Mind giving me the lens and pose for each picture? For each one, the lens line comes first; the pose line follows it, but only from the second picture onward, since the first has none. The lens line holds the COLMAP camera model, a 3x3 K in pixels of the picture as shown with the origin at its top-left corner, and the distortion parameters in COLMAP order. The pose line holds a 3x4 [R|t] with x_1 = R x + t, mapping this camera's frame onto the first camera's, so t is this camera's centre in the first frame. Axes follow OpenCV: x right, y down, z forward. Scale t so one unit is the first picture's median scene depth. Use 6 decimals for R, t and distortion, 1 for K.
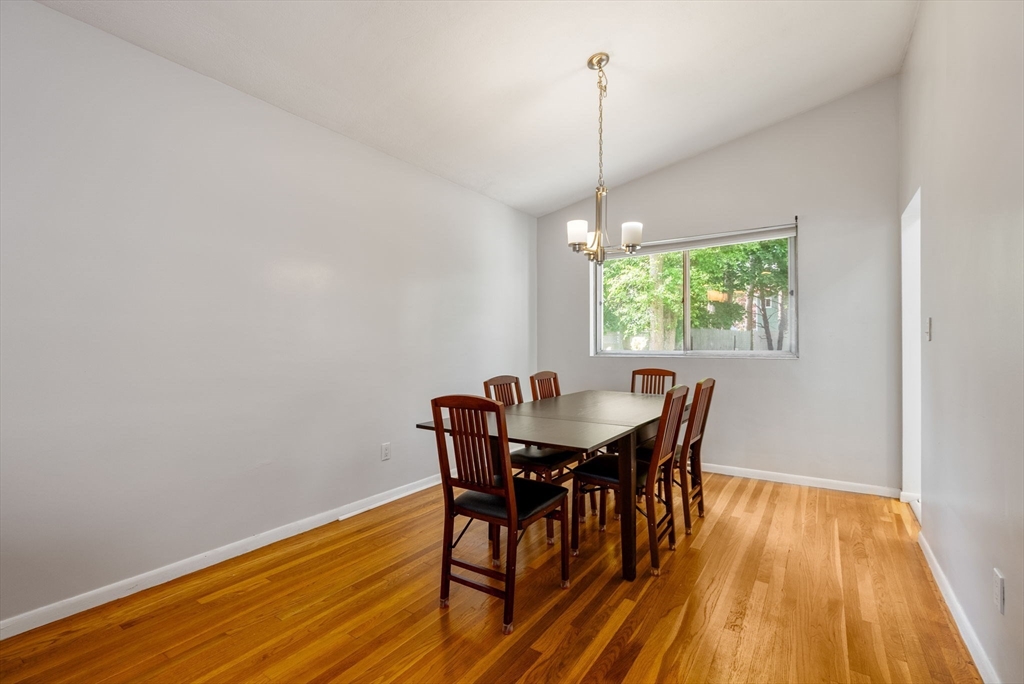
lens RADIAL K [[466.6, 0, 513.4], [0, 466.6, 342.2], [0, 0, 1]] dist [-0.002668, 0.001821]
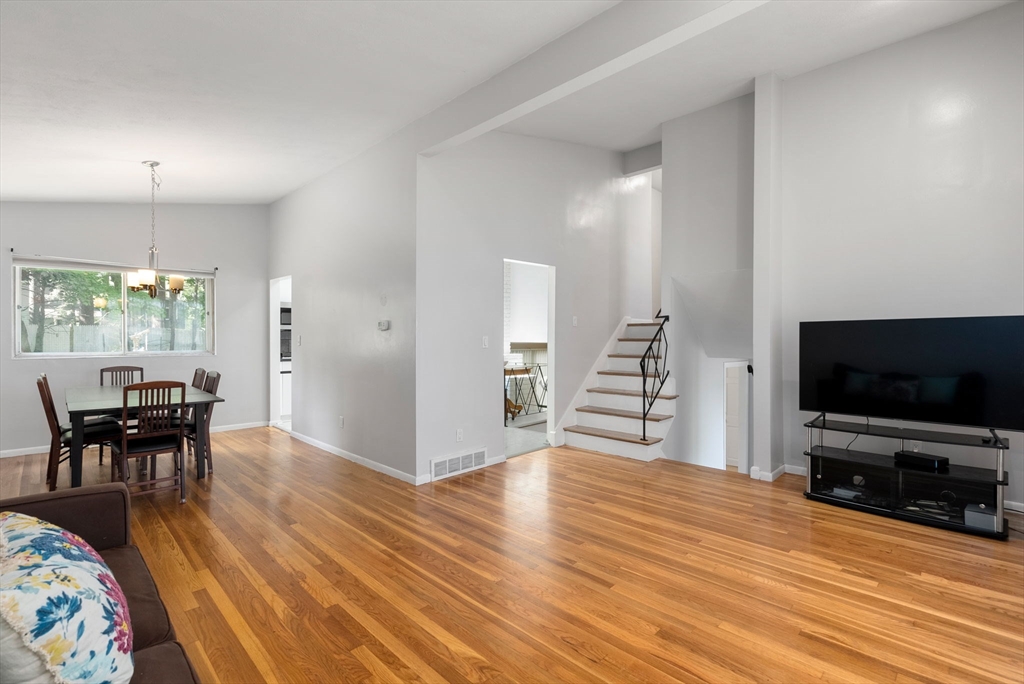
lens RADIAL K [[466.6, 0, 513.6], [0, 466.6, 342.6], [0, 0, 1]] dist [-0.002668, 0.001821]
pose [[0.195473, -0.004133, 0.980700, -0.774172], [0.002206, 0.999990, 0.003775, -0.011968], [-0.980707, 0.001425, 0.195481, -0.332480]]
